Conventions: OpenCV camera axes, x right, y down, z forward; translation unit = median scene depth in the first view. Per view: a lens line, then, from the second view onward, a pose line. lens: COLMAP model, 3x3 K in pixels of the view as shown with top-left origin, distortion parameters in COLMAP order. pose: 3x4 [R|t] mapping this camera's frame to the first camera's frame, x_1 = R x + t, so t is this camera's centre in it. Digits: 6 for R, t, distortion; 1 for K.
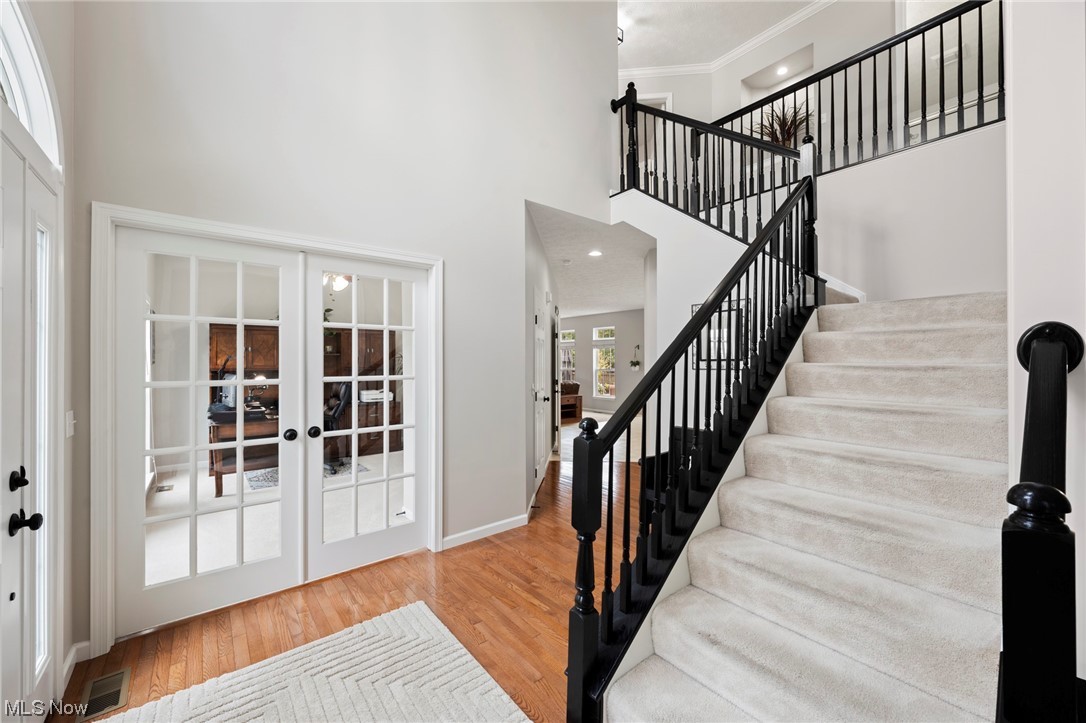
lens RADIAL K [[431.7, 0, 540.9], [0, 431.7, 361.9], [0, 0, 1]] dist [0.009841, -0.000230]
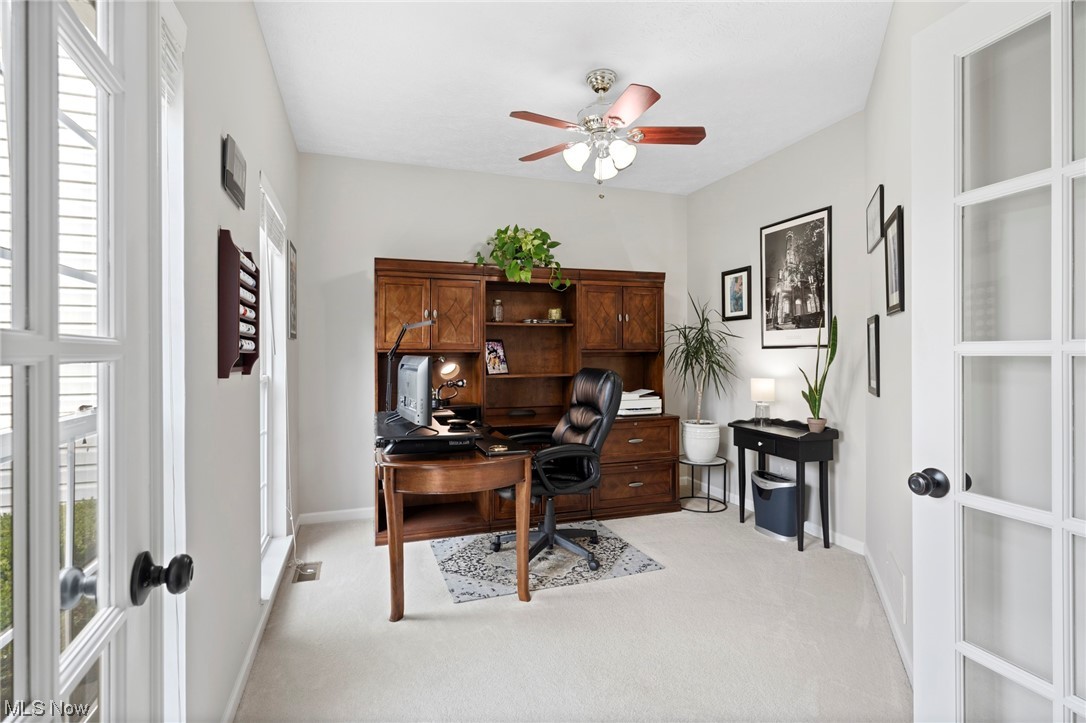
lens RADIAL K [[527.2, 0, 539.4], [0, 527.2, 354.4], [0, 0, 1]] dist [0.013557, 0.000999]
pose [[0.947927, 0.004004, -0.318463, -0.357861], [-0.002419, 0.999983, 0.005373, 0.019619], [0.318479, -0.004323, 0.947920, 0.437783]]
